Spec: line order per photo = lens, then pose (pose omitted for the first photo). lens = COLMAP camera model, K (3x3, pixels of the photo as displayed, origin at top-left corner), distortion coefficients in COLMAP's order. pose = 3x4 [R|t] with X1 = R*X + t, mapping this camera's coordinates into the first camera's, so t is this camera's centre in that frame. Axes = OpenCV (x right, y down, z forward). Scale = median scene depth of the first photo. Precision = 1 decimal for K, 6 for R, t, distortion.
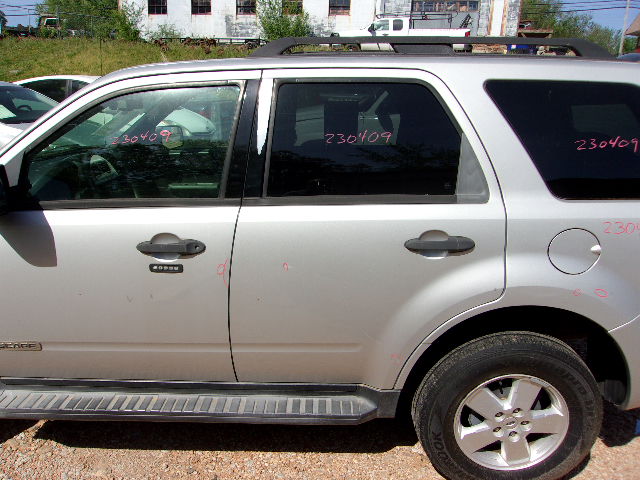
lens RADIAL K [[503.2, 0, 320.0], [0, 503.2, 240.0], [0, 0, 1]] dist [-0.000673, 0.011475]
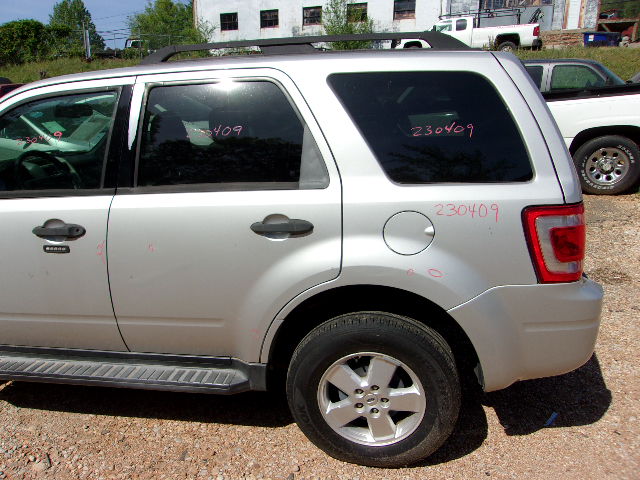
lens RADIAL K [[505.2, 0, 320.0], [0, 505.2, 240.0], [0, 0, 1]] dist [0.000085, 0.007682]
pose [[0.987484, -0.001584, -0.157709, 0.438112], [-0.000639, 0.999901, -0.014042, 0.046061], [0.157715, 0.013967, 0.987386, -0.057737]]
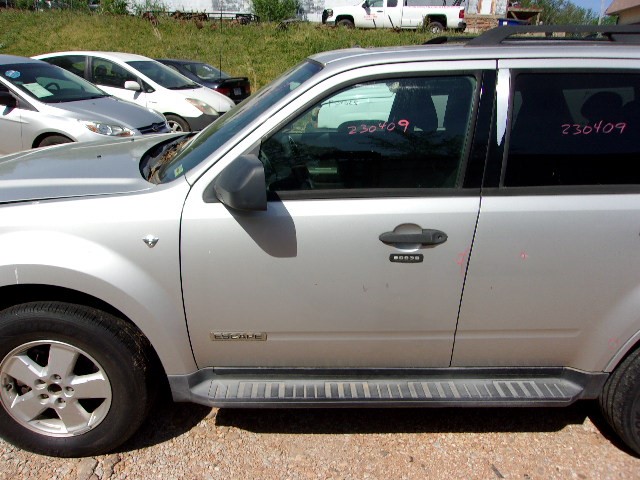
lens RADIAL K [[503.2, 0, 320.0], [0, 503.2, 240.0], [0, 0, 1]] dist [-0.000673, 0.011475]
pose [[0.998710, -0.007668, 0.050185, -0.477333], [0.005546, 0.999090, 0.042281, -0.021530], [-0.050464, -0.041948, 0.997845, 0.002669]]
